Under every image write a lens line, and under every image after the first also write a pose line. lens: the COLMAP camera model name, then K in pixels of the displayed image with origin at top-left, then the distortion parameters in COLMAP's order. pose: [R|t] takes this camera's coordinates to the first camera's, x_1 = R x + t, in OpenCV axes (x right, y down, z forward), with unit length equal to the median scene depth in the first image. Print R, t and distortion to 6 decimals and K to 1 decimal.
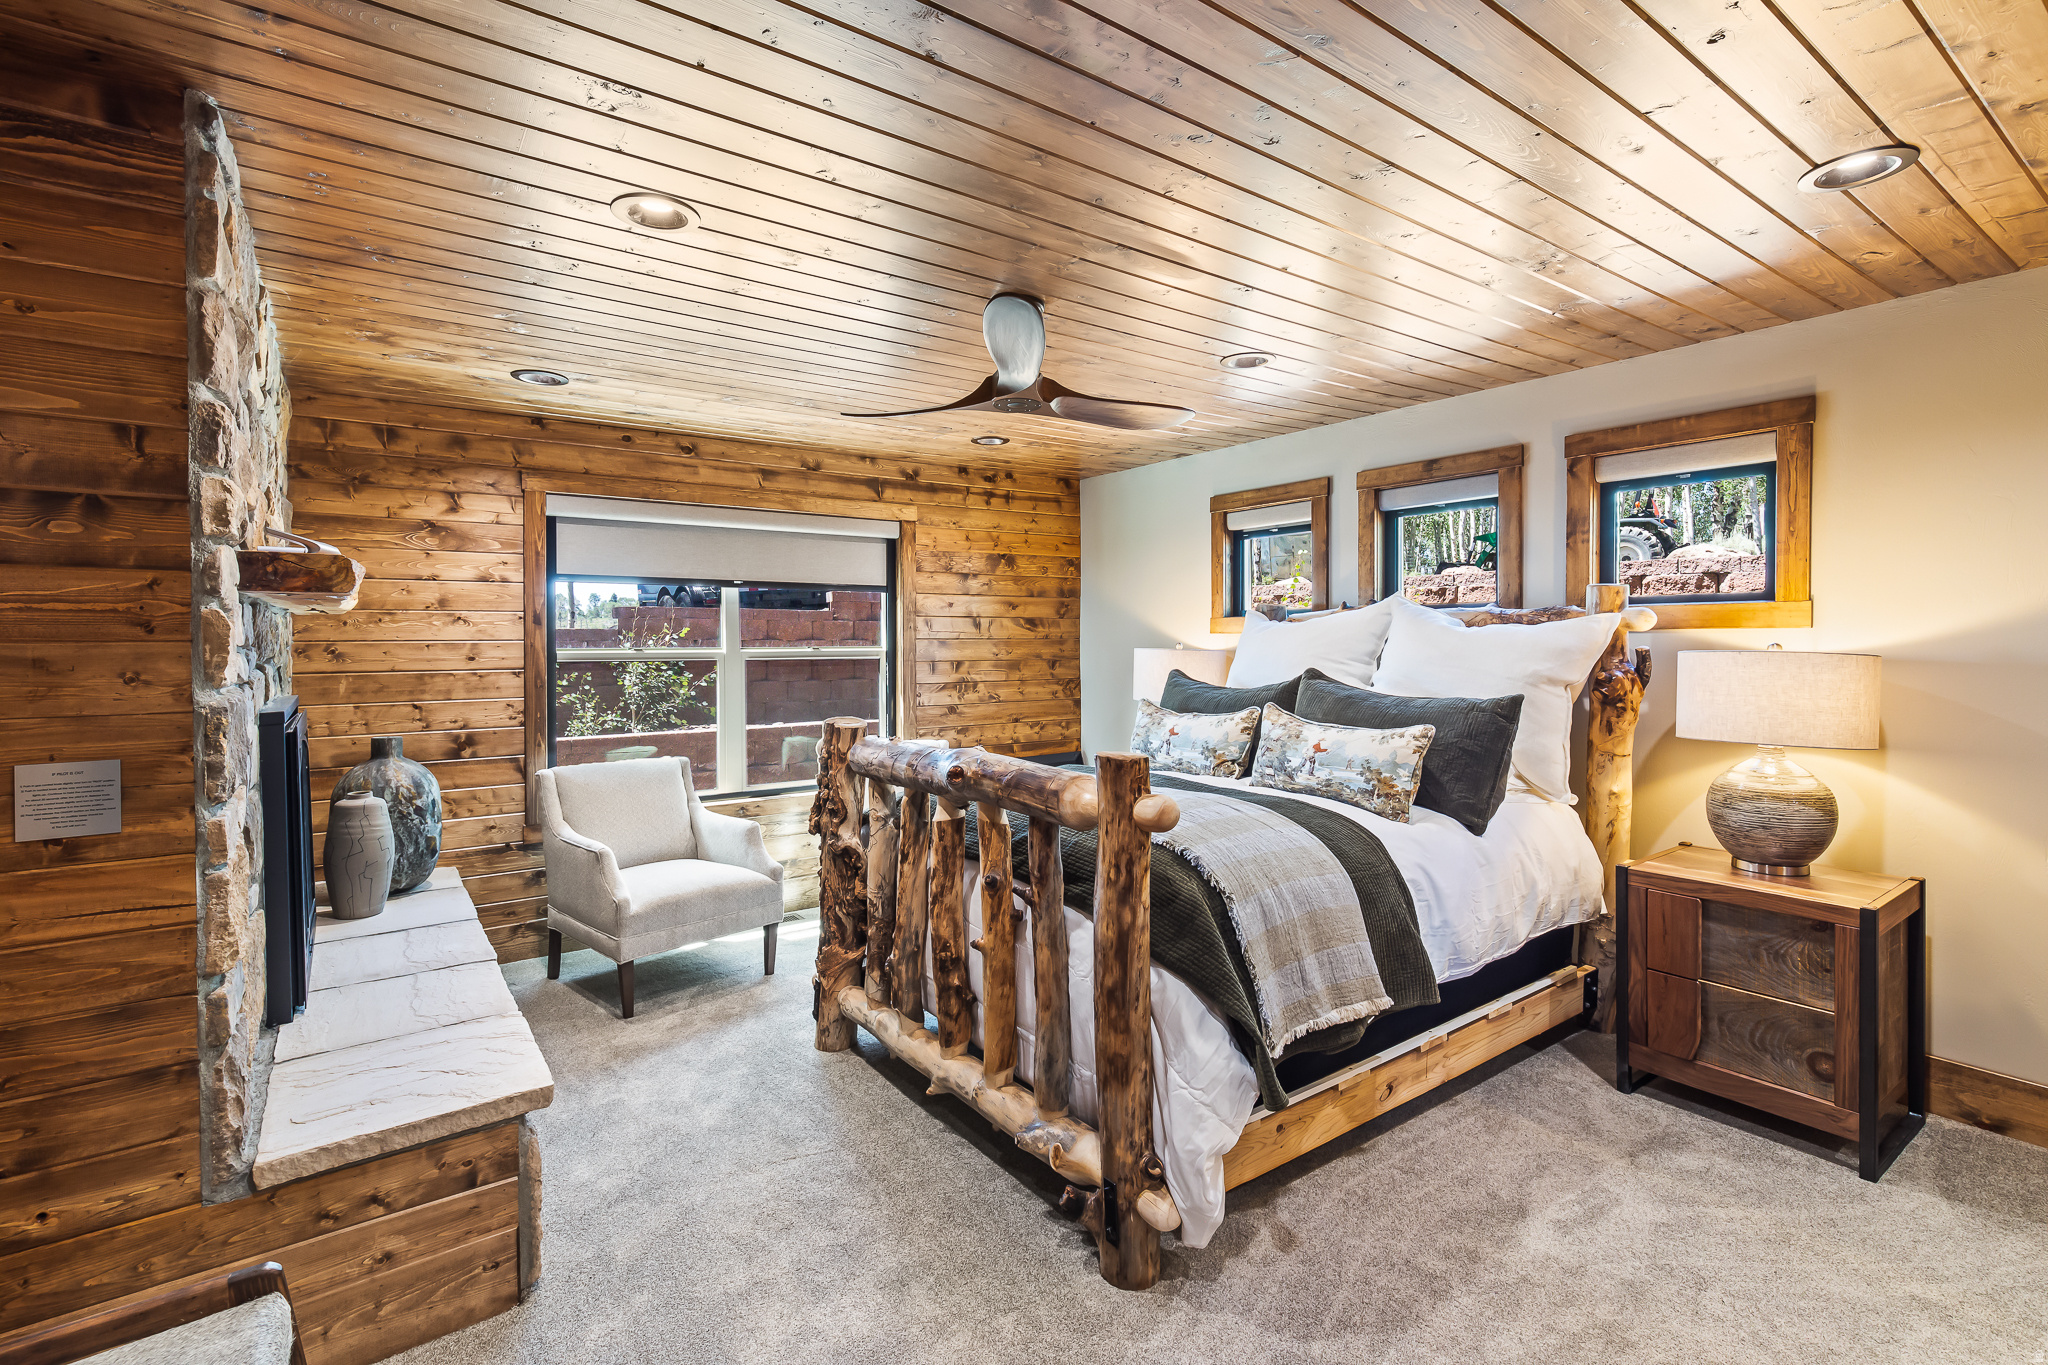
lens RADIAL K [[941.3, 0, 1020.7], [0, 941.3, 663.4], [0, 0, 1]] dist [0.001971, 0.000318]
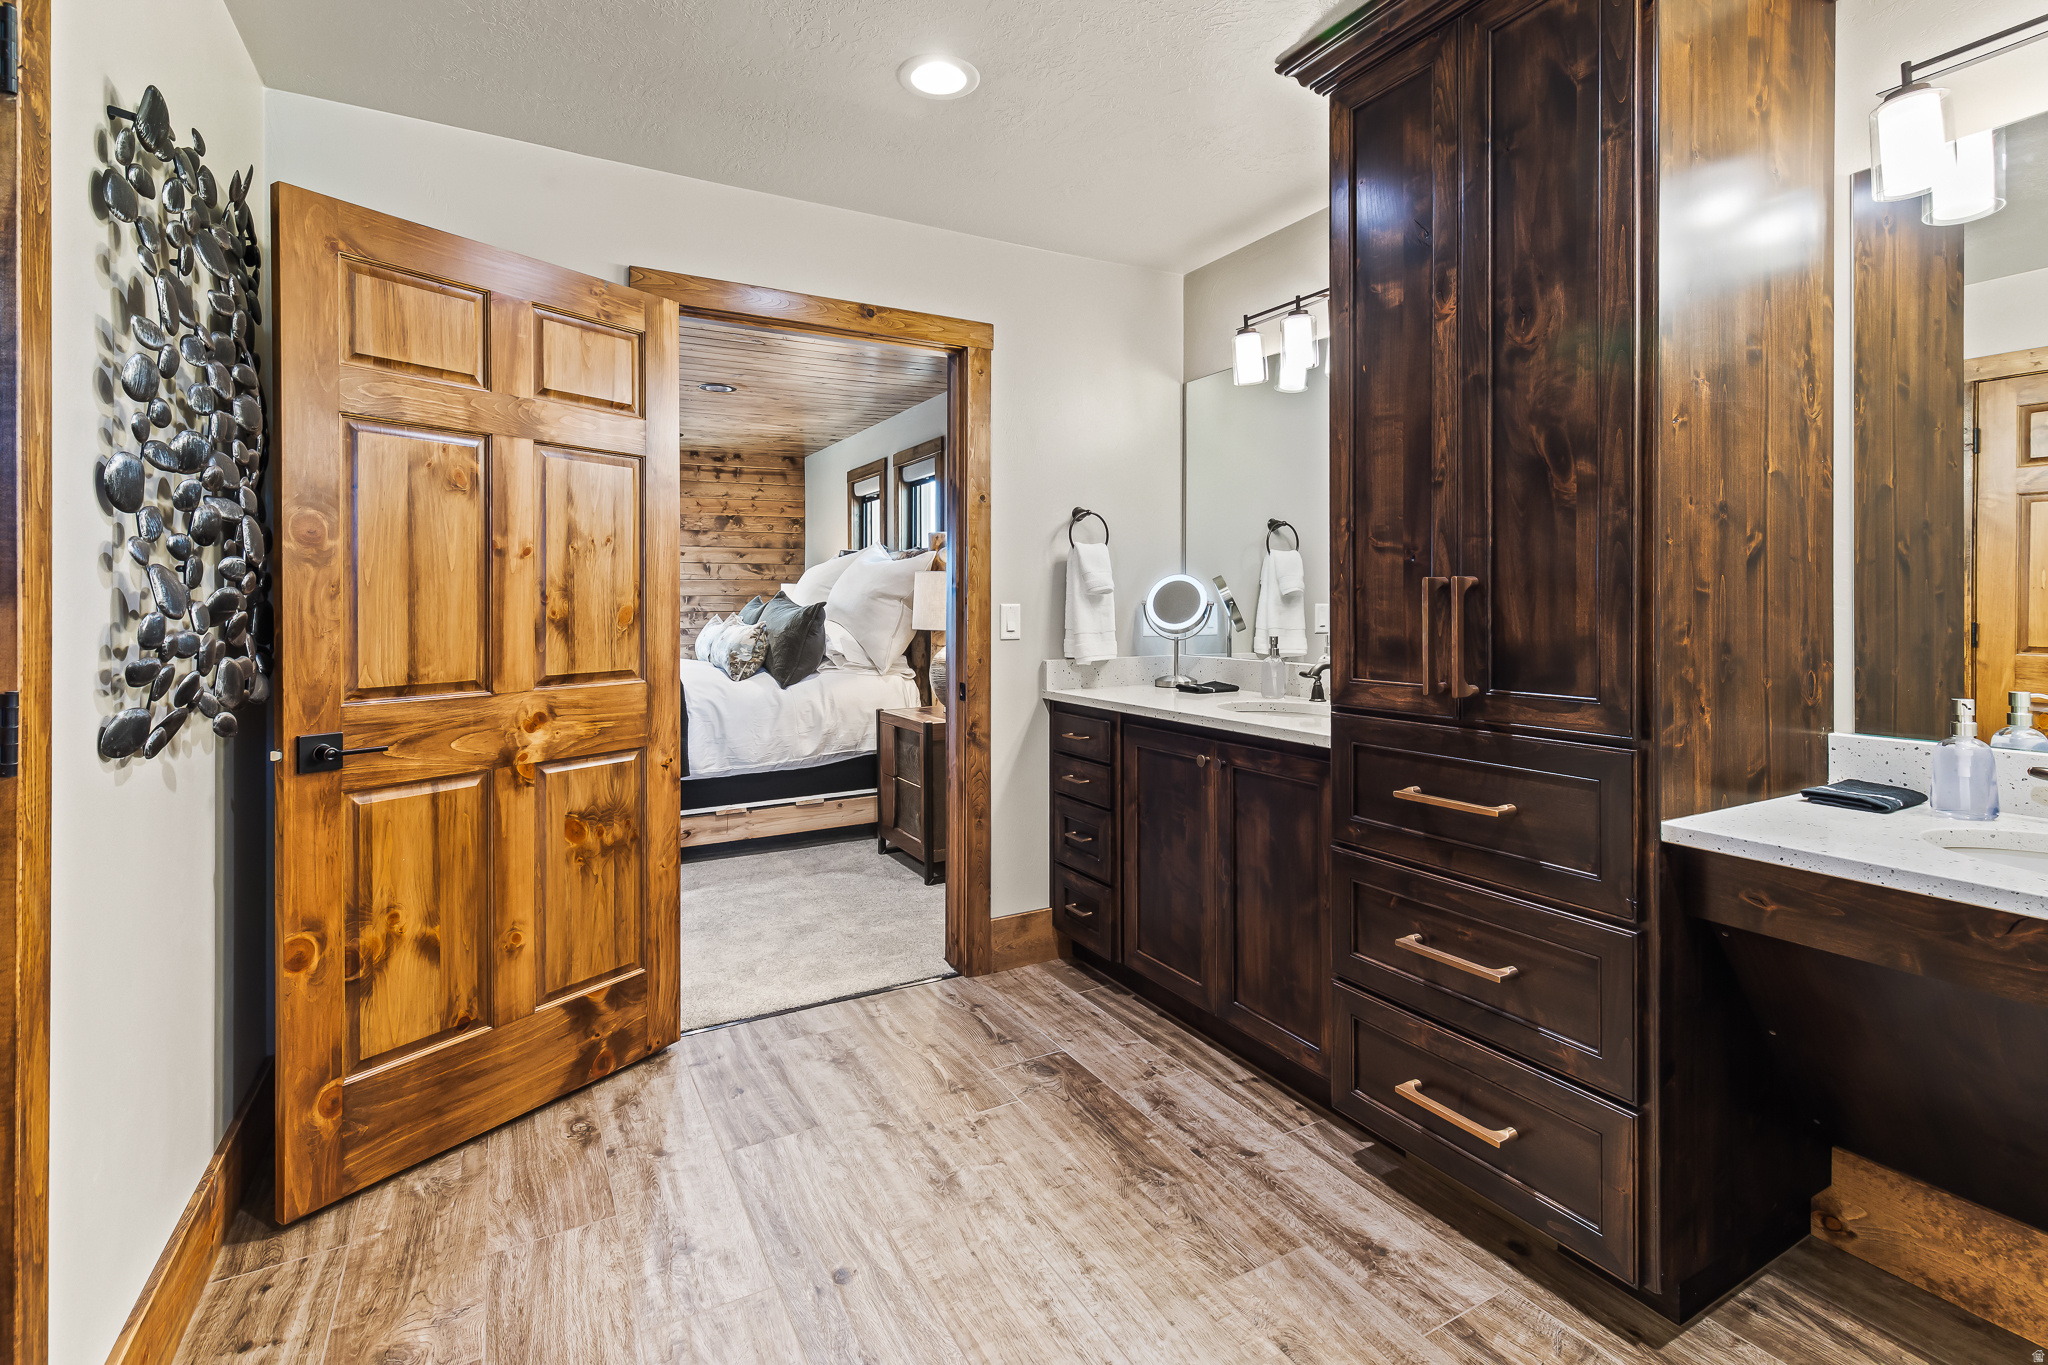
lens RADIAL K [[941.3, 0, 1020.7], [0, 941.3, 612.3], [0, 0, 1]] dist [0.001971, 0.000318]
pose [[0.995262, 0.000754, -0.097222, 0.524423], [-0.001826, 0.999938, -0.010939, 0.034160], [0.097207, 0.011065, 0.995203, -0.280739]]
